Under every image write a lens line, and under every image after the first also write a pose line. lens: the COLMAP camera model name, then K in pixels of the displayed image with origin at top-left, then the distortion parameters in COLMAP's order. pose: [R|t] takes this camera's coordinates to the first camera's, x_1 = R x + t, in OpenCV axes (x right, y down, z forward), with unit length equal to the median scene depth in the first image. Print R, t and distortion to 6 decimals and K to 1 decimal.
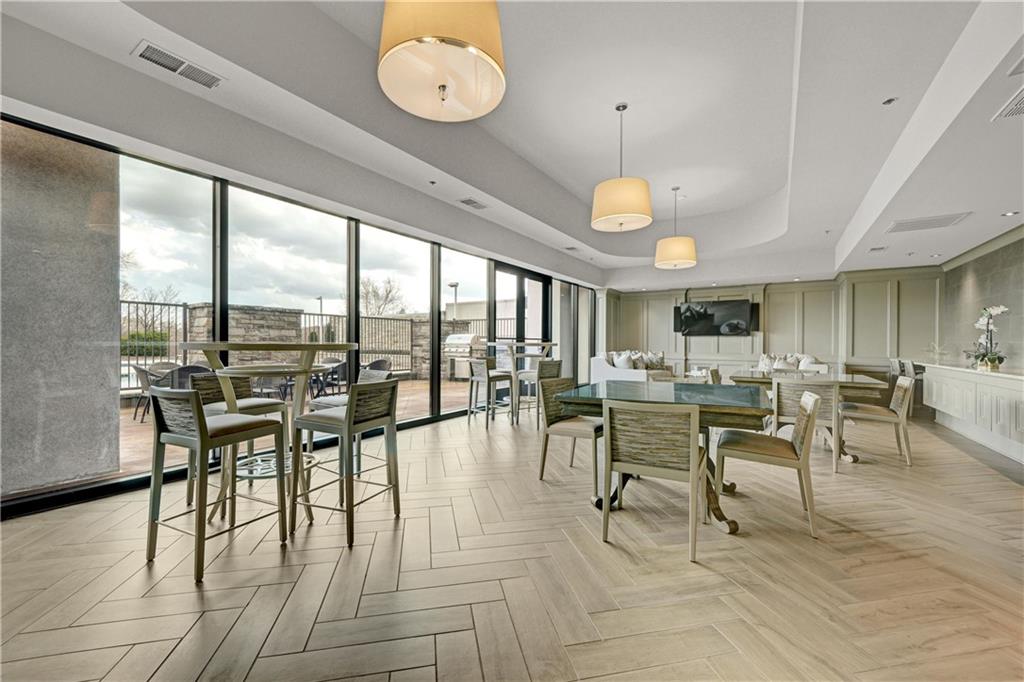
lens RADIAL K [[419.7, 0, 515.3], [0, 419.7, 342.2], [0, 0, 1]] dist [0.002340, -0.000006]
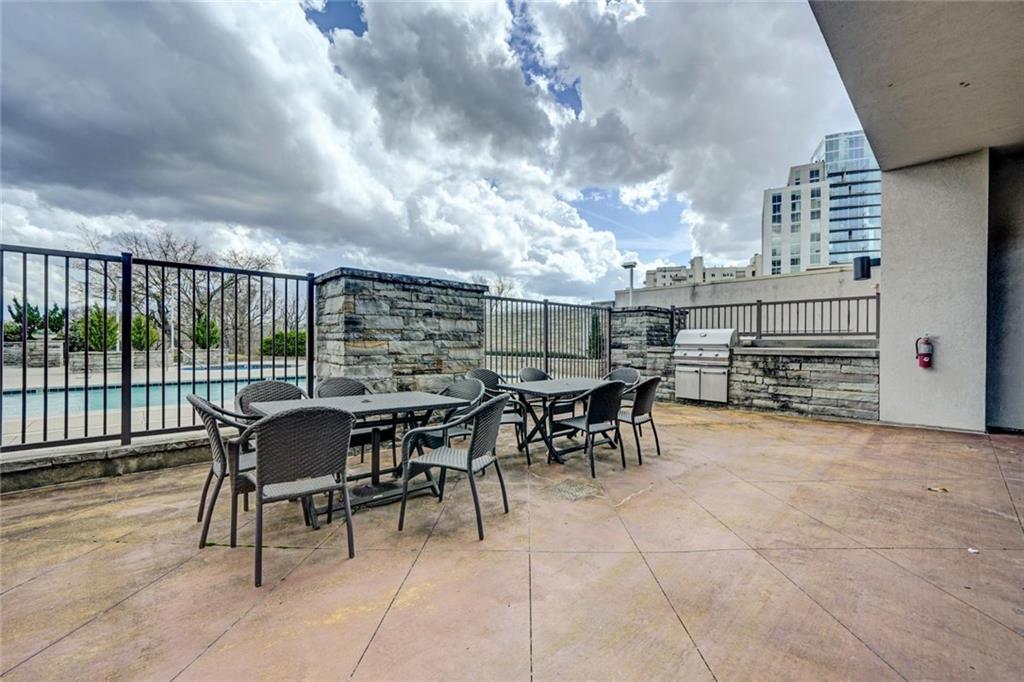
lens RADIAL K [[419.7, 0, 511.8], [0, 419.7, 342.8], [0, 0, 1]] dist [0.002340, -0.000006]
pose [[0.970126, 0.000043, -0.242604, -0.340063], [0.000128, 1.000000, 0.000686, 0.001063], [0.242604, -0.000696, 0.970125, 0.456686]]
